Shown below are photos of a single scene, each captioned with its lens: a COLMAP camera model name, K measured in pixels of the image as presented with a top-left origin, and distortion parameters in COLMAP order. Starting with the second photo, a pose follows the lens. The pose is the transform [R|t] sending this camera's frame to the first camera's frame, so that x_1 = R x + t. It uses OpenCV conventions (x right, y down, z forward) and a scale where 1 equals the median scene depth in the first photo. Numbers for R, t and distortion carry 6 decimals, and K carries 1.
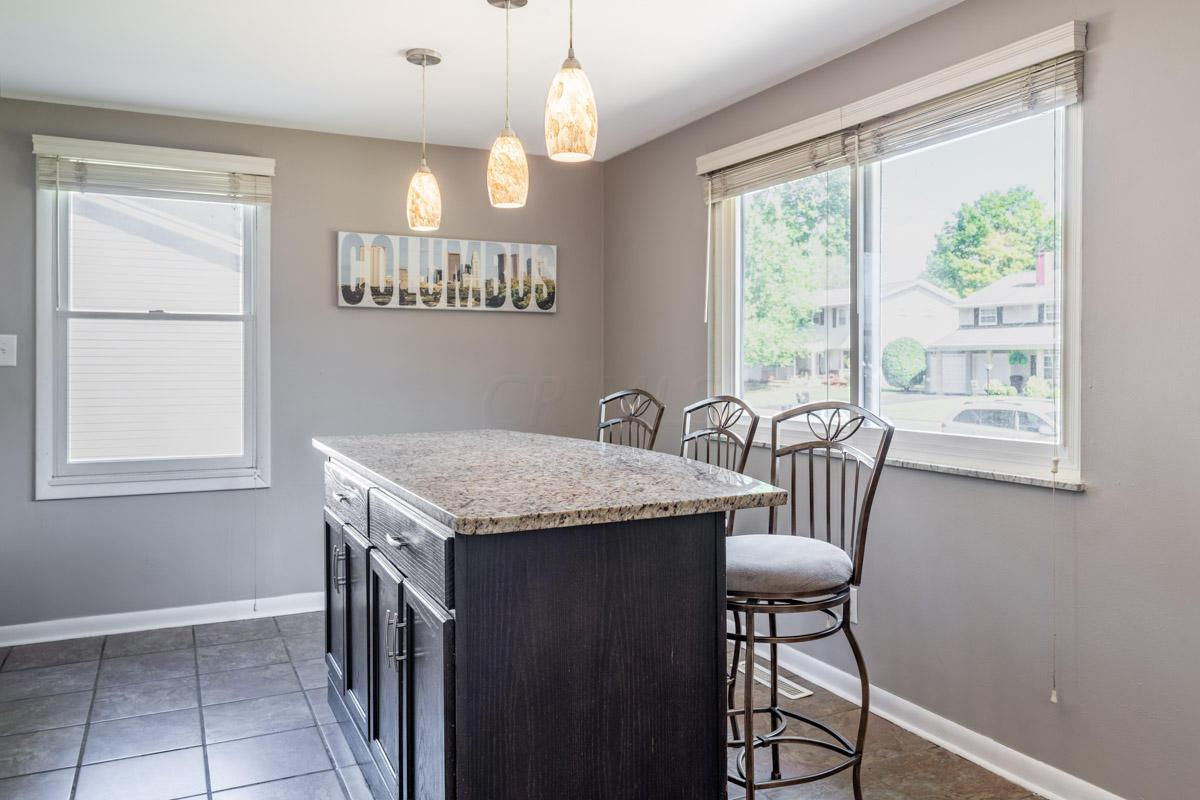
lens RADIAL K [[900.7, 0, 599.5], [0, 900.7, 394.1], [0, 0, 1]] dist [-0.011069, -0.006945]
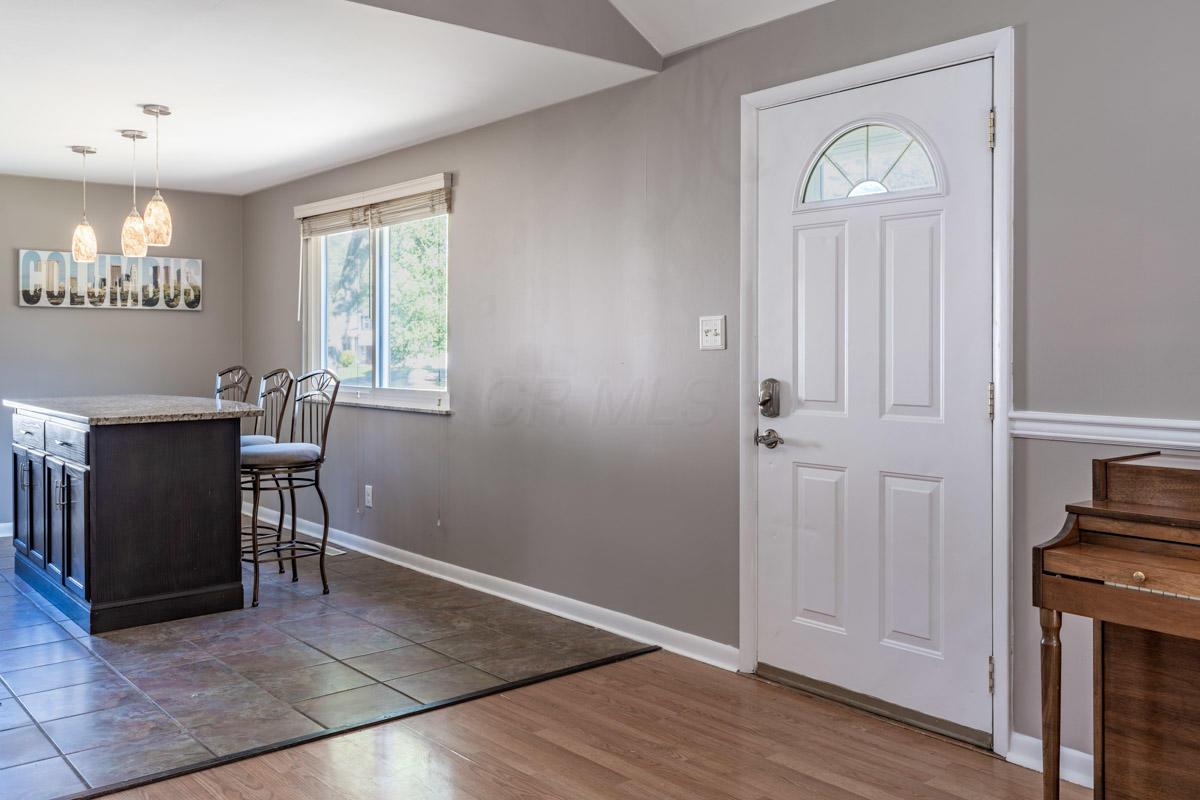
lens RADIAL K [[1029.8, 0, 609.2], [0, 1029.8, 362.1], [0, 0, 1]] dist [-0.008762, -0.008112]
pose [[0.968364, -0.004101, 0.249508, 0.178744], [0.009500, 0.999746, -0.020439, 0.024617], [-0.249361, 0.022162, 0.968157, -0.698980]]
